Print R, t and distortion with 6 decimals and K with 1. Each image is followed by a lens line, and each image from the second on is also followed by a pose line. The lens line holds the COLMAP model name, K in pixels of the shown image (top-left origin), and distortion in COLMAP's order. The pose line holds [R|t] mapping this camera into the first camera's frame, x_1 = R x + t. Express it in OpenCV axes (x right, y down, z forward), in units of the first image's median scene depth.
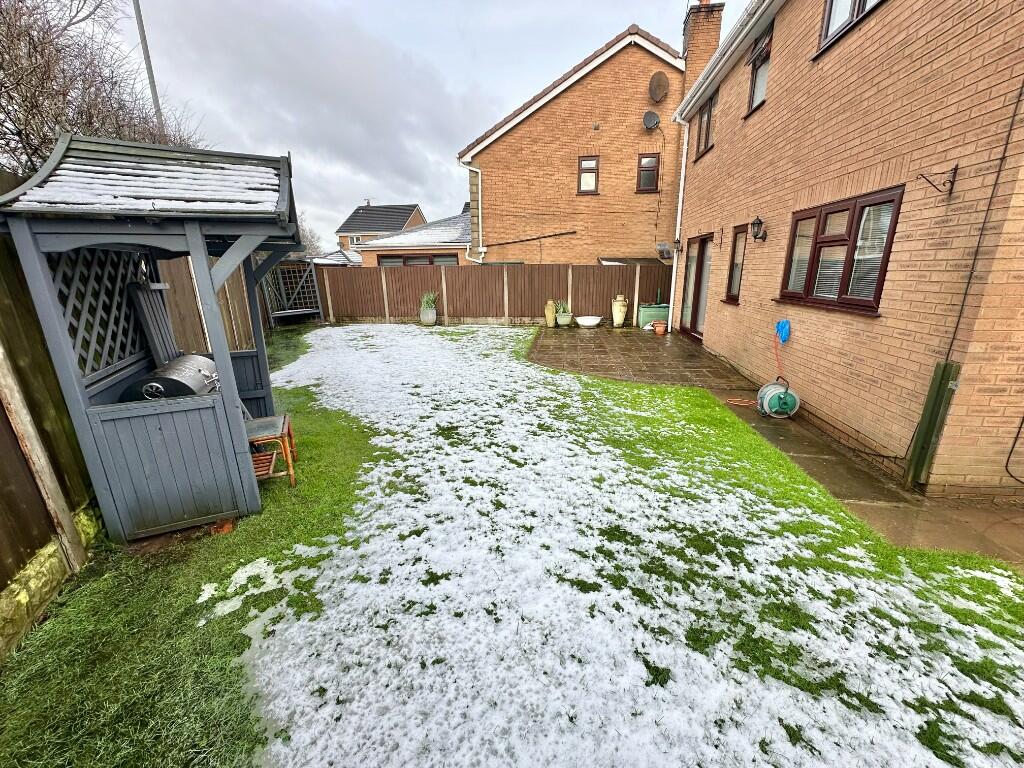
lens RADIAL K [[407.5, 0, 511.4], [0, 407.5, 385.1], [0, 0, 1]] dist [-0.002485, 0.000119]
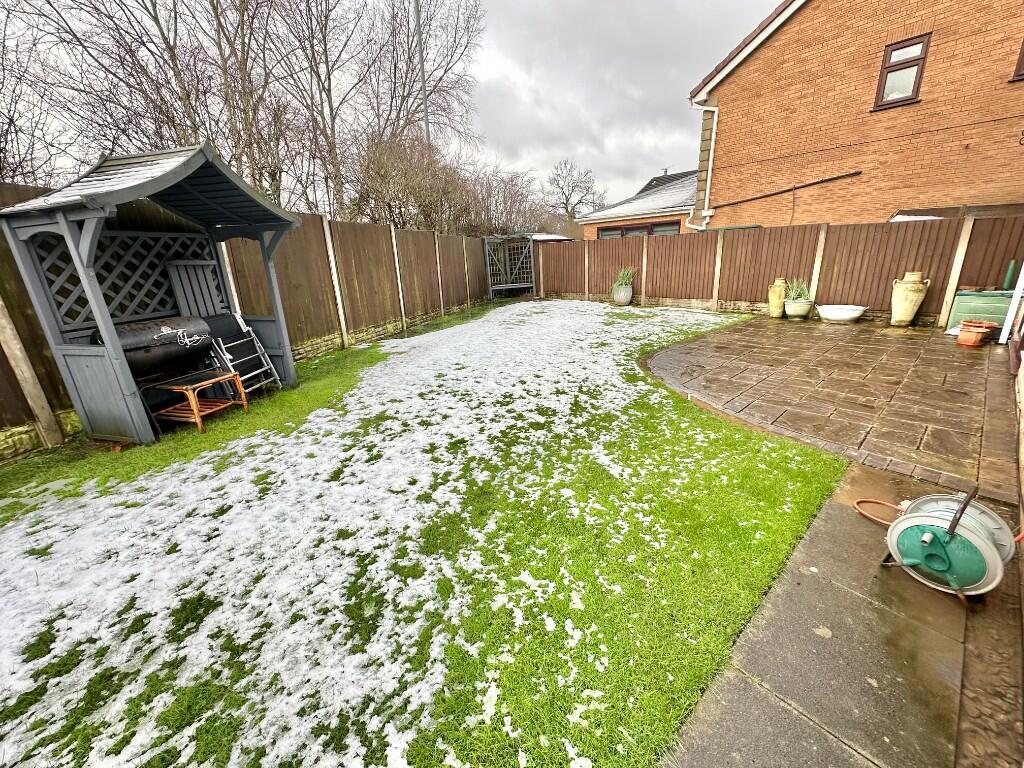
lens RADIAL K [[407.5, 0, 513.3], [0, 407.5, 383.1], [0, 0, 1]] dist [-0.002485, 0.000119]
pose [[0.754818, 0.177776, -0.631384, 0.537180], [-0.145202, 0.983977, 0.103466, -0.090908], [0.639661, 0.013580, 0.768537, 0.412625]]
